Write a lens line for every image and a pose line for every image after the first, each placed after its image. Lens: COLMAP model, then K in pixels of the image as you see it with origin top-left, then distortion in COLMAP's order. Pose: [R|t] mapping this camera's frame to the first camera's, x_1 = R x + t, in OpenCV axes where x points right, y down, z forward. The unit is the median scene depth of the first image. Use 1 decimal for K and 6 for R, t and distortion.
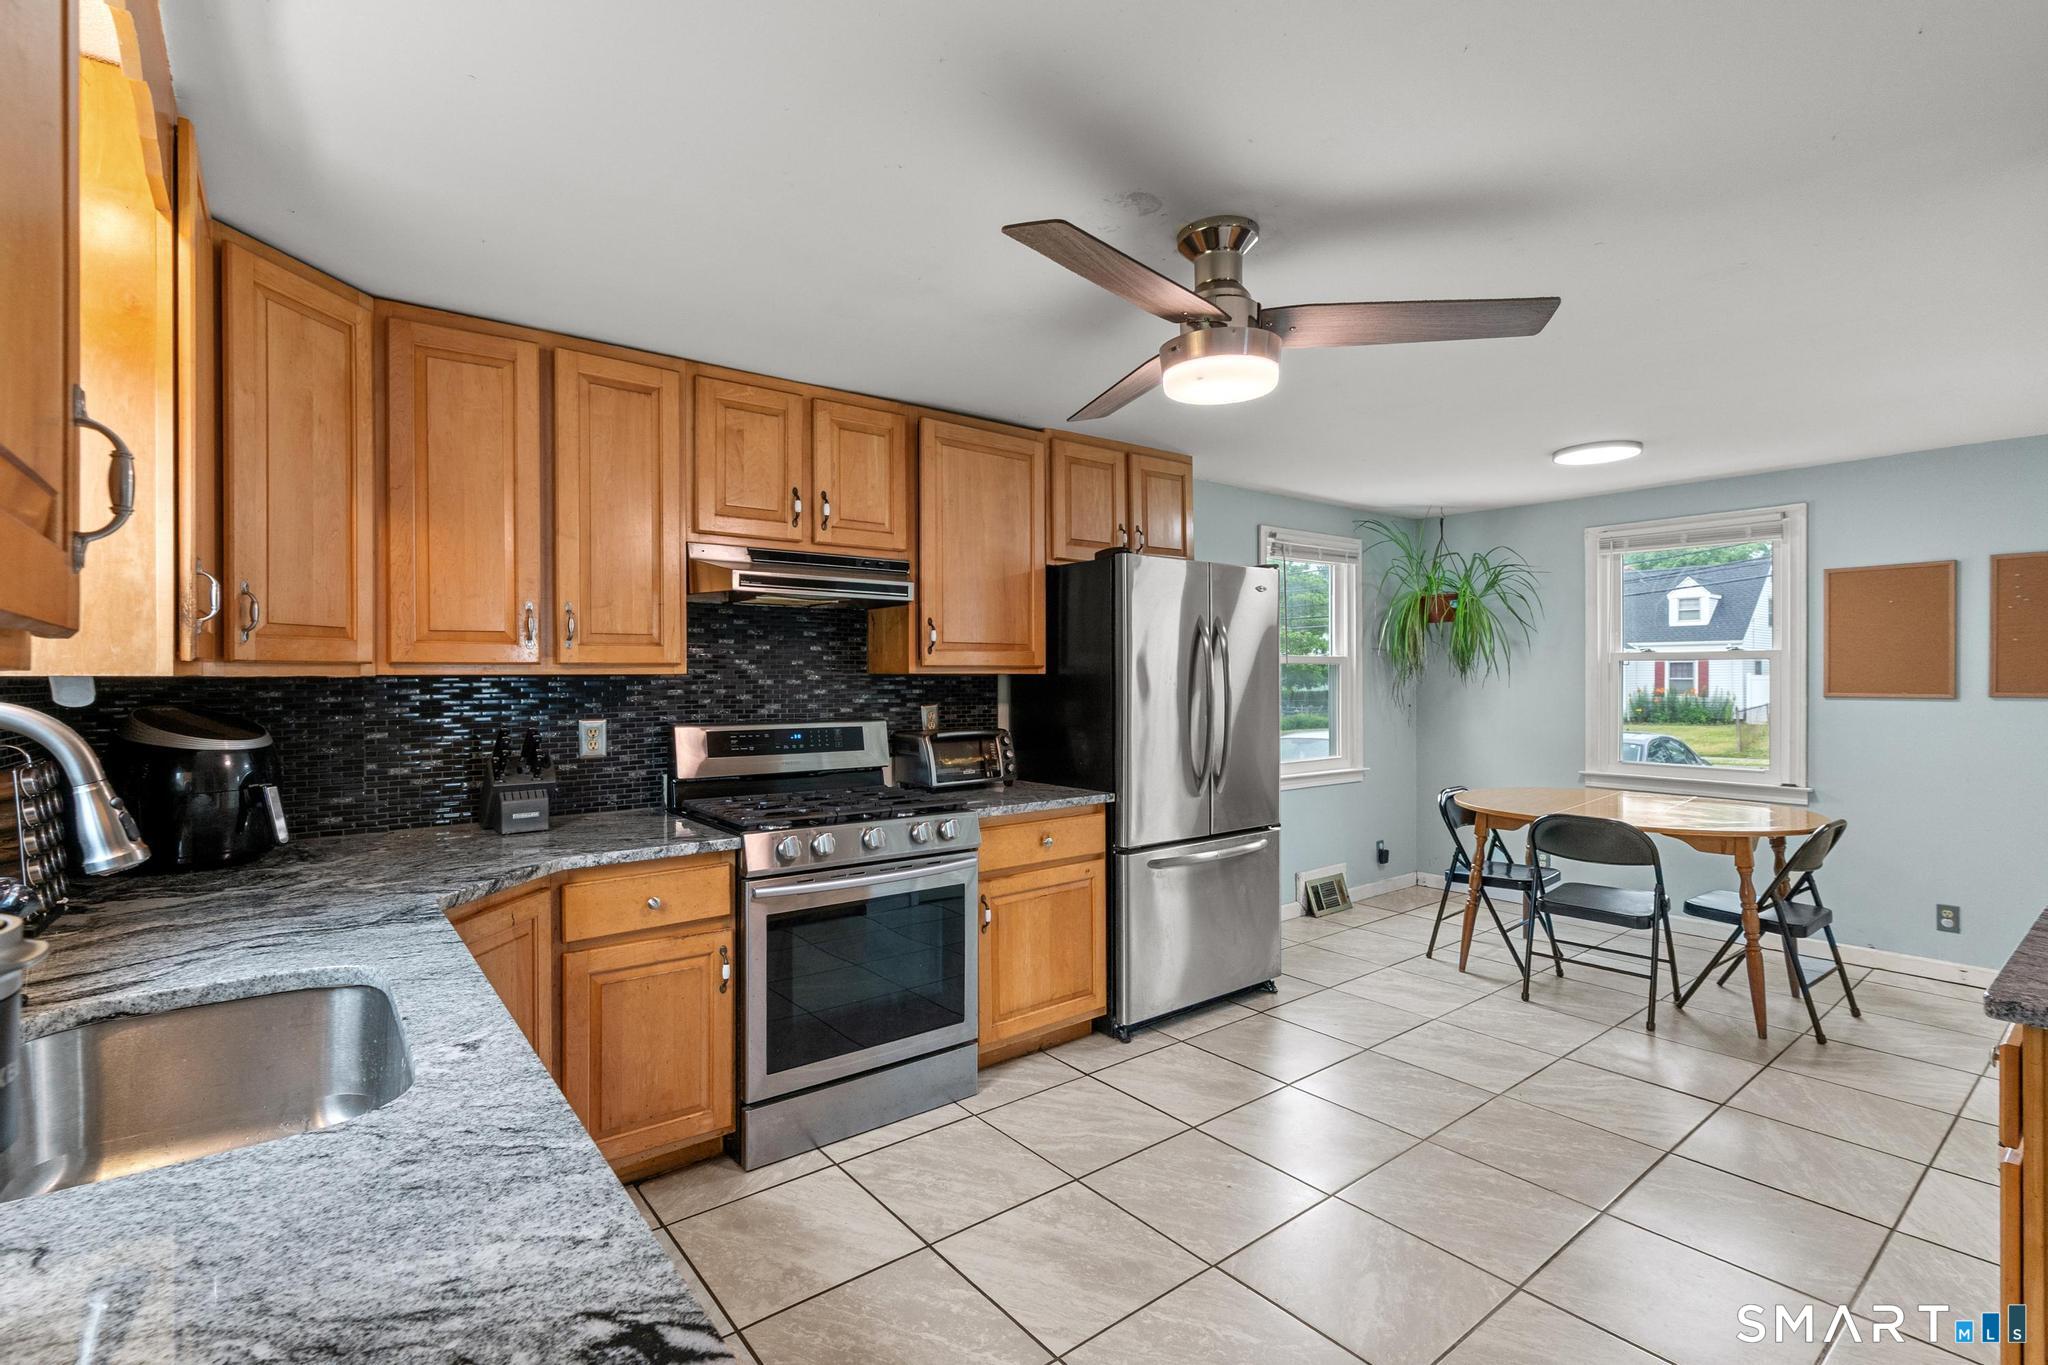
lens RADIAL K [[927.1, 0, 1012.4], [0, 927.1, 687.7], [0, 0, 1]] dist [-0.011052, 0.004645]
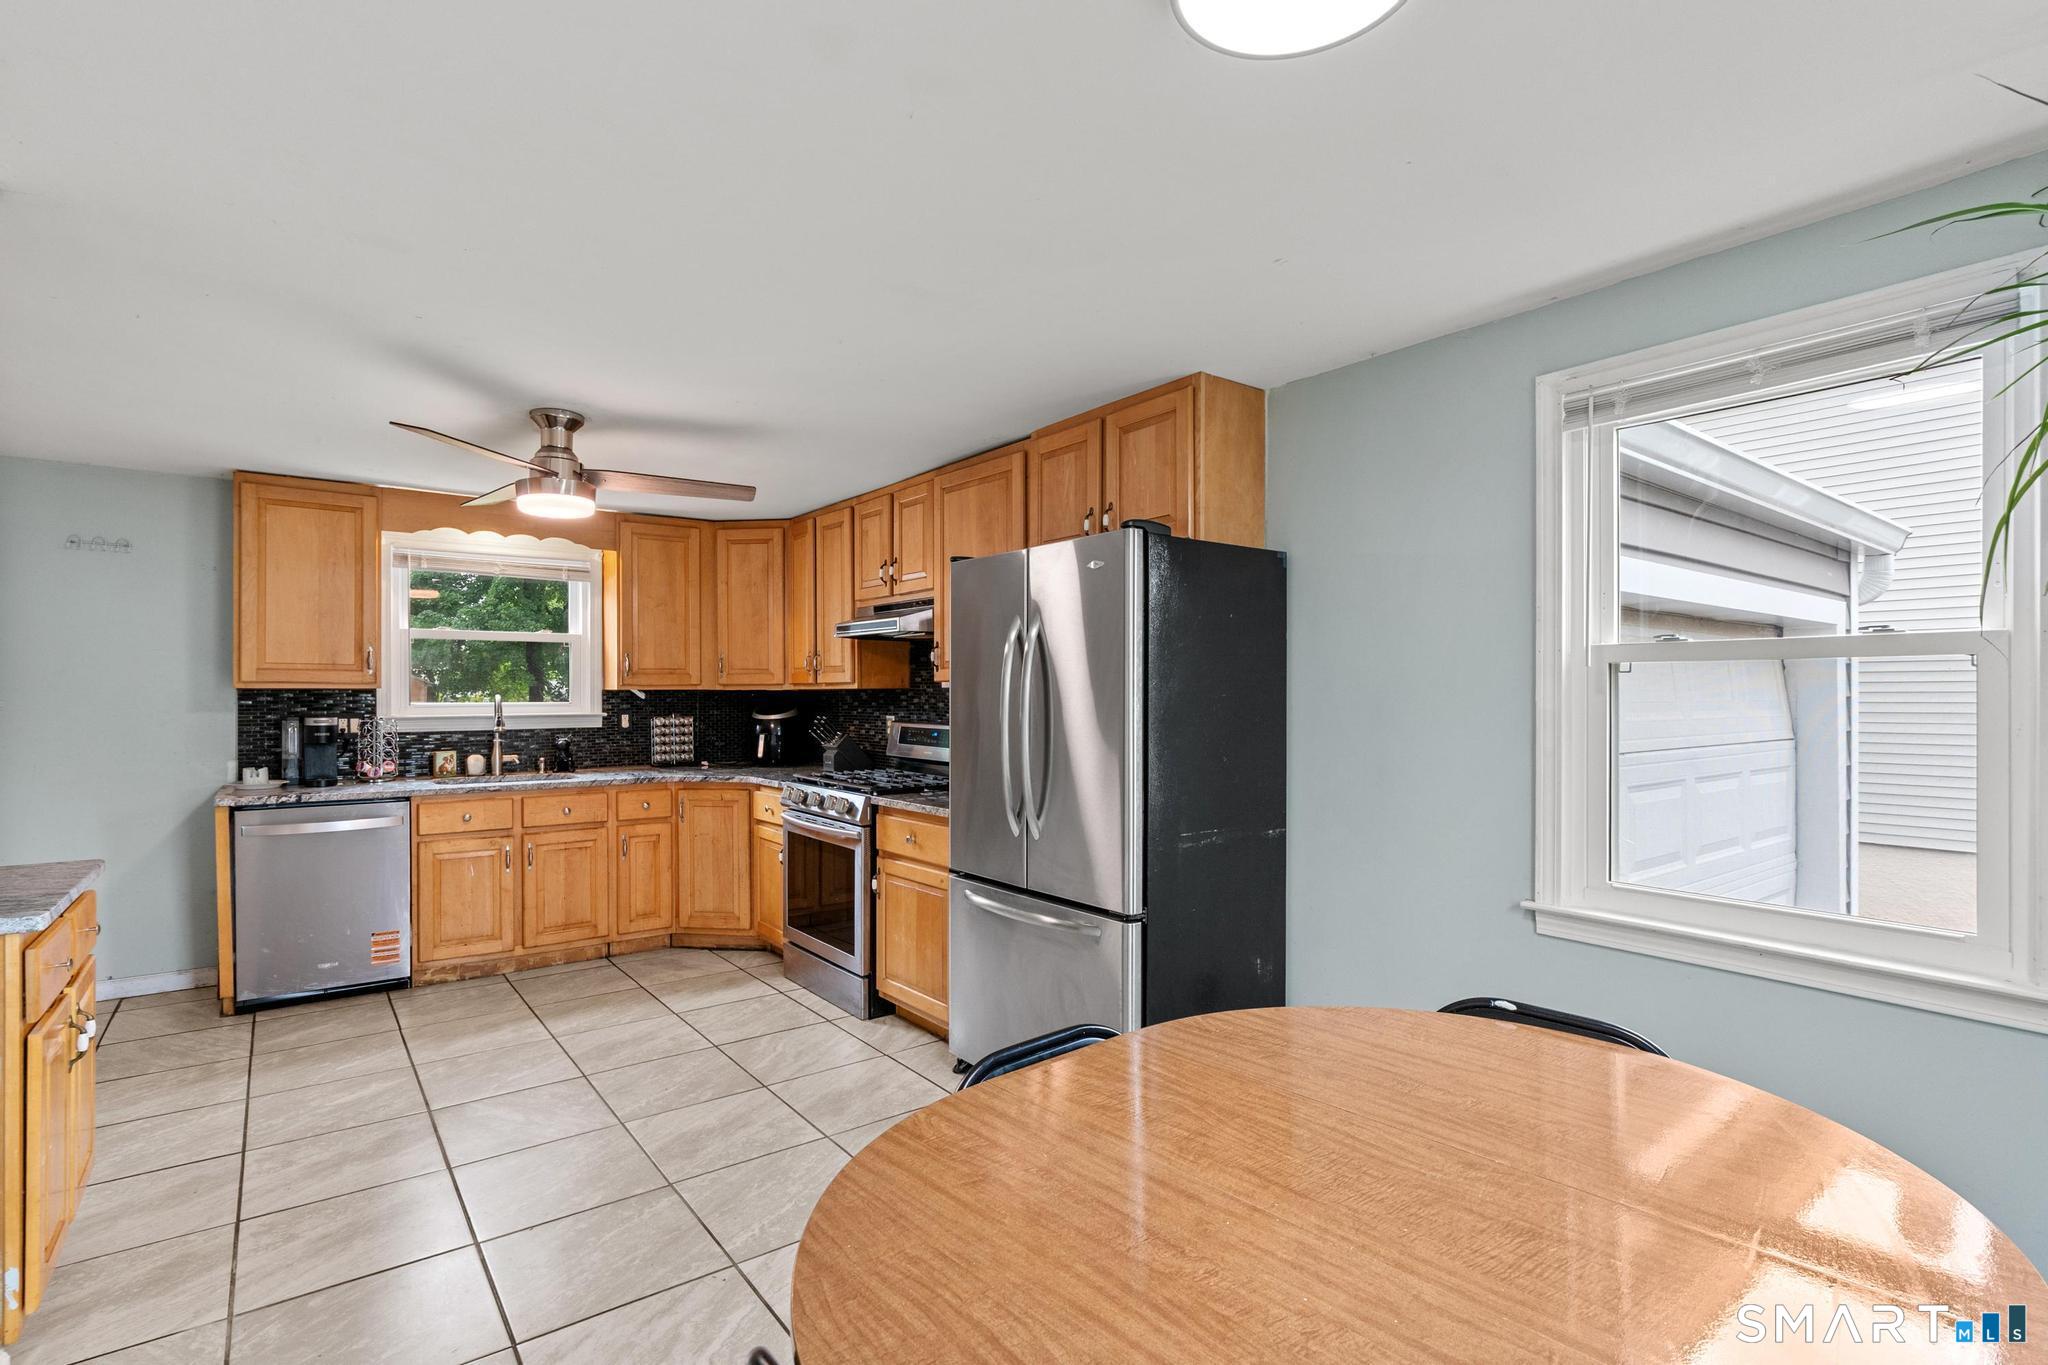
lens RADIAL K [[958.4, 0, 1012.9], [0, 958.4, 696.2], [0, 0, 1]] dist [-0.008871, 0.001839]
pose [[-0.011814, 0.010232, -0.999878, 1.279568], [-0.009889, 0.999898, 0.010349, -0.020898], [0.999881, 0.010010, -0.011712, 1.232585]]
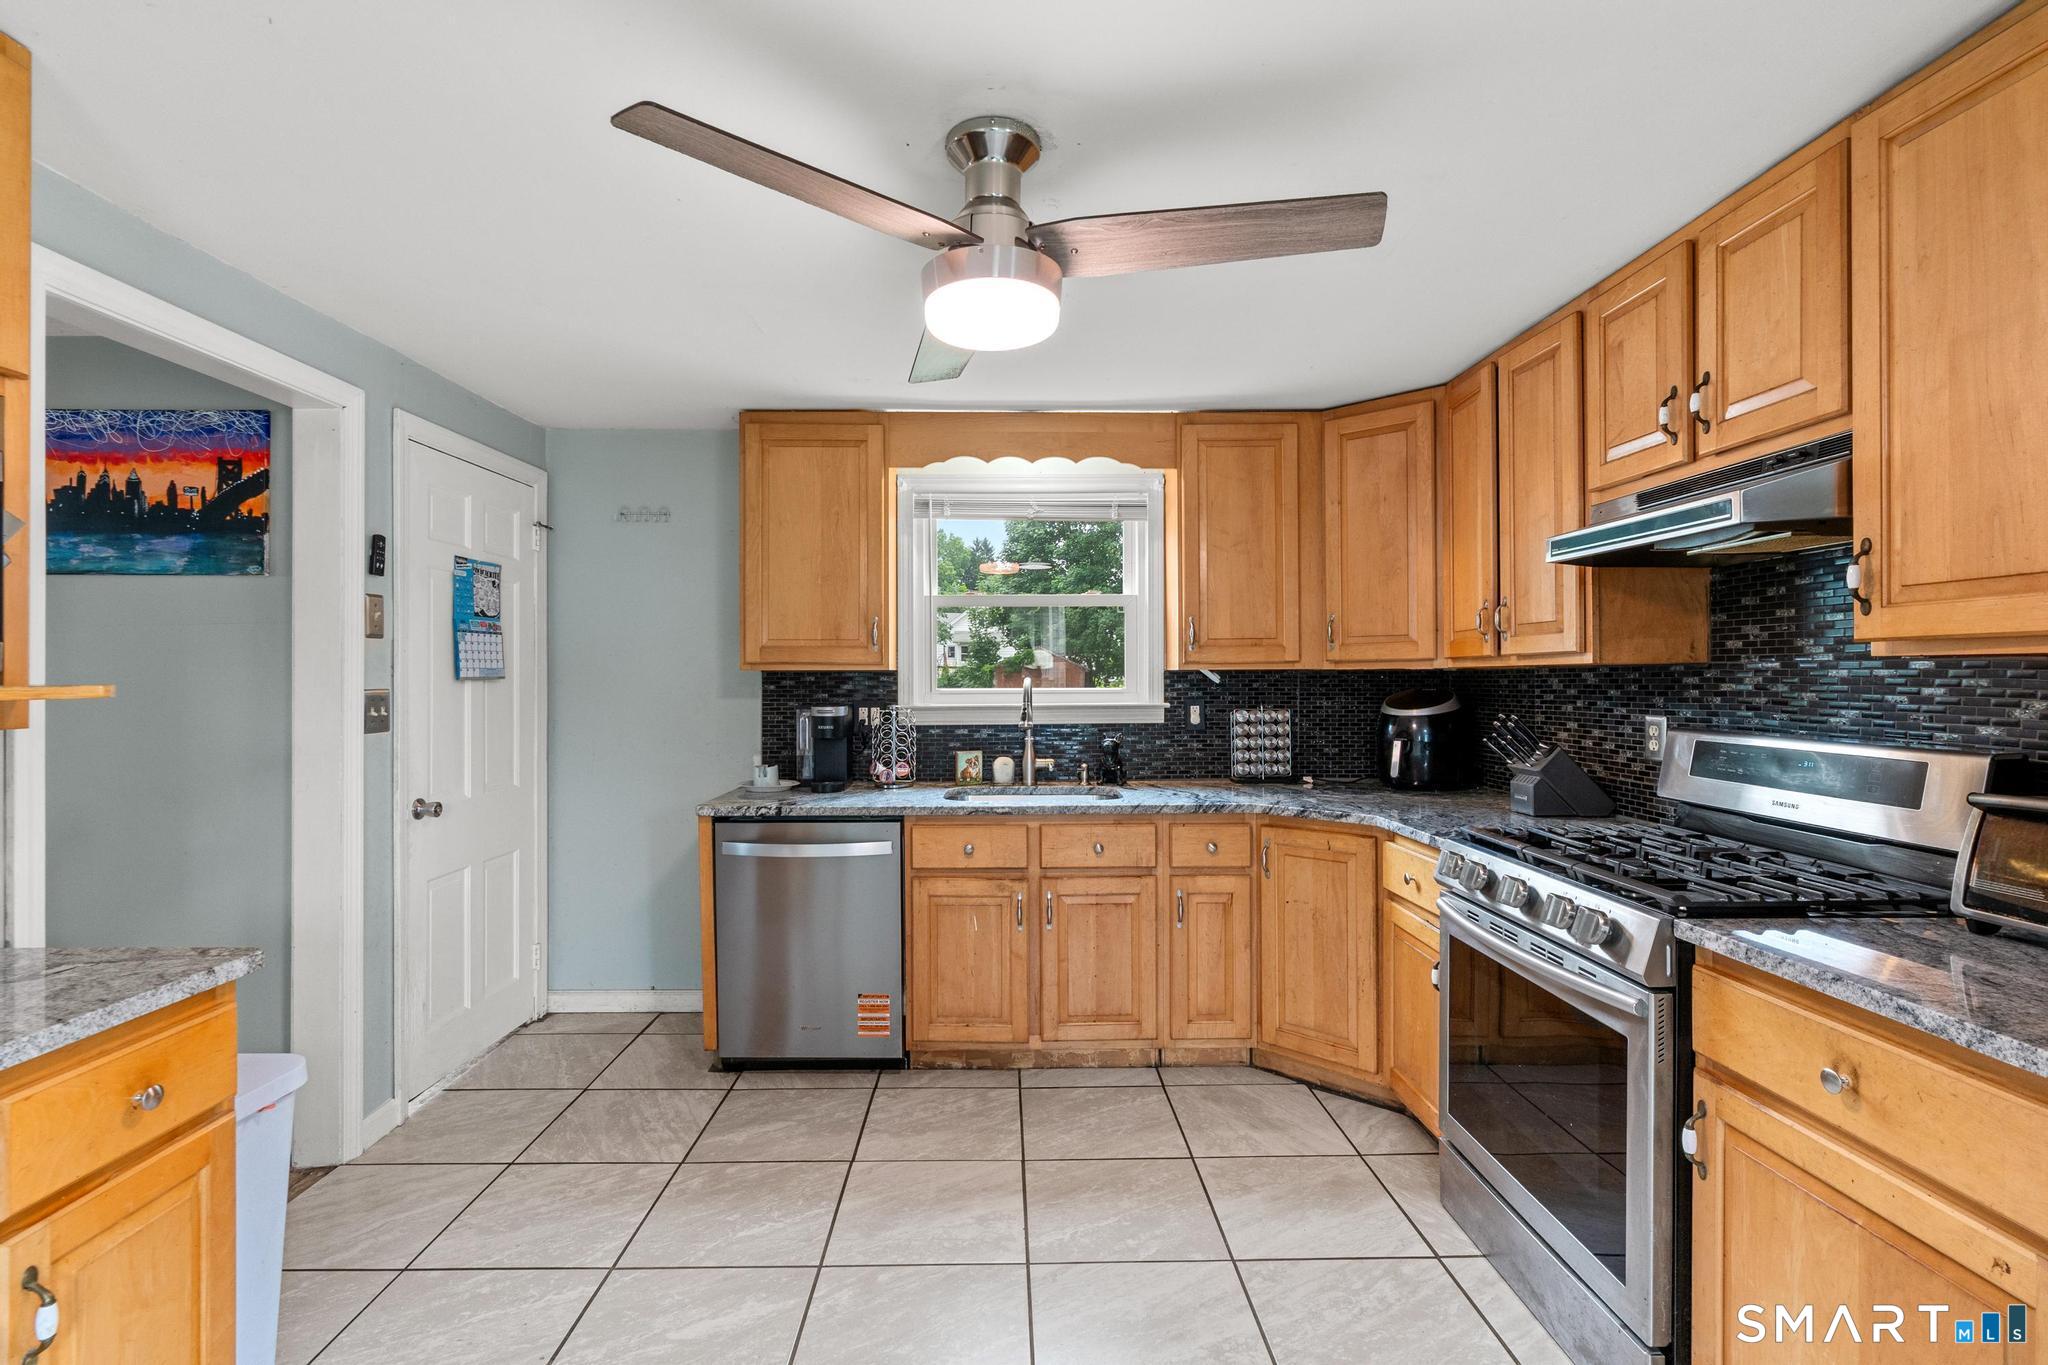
lens RADIAL K [[958.4, 0, 1017.0], [0, 958.4, 683.2], [0, 0, 1]] dist [-0.008871, 0.001839]
pose [[-0.598839, 0.011992, -0.800779, 0.620790], [-0.001460, 0.999870, 0.016065, -0.009966], [0.800868, 0.010790, -0.598744, 1.046417]]
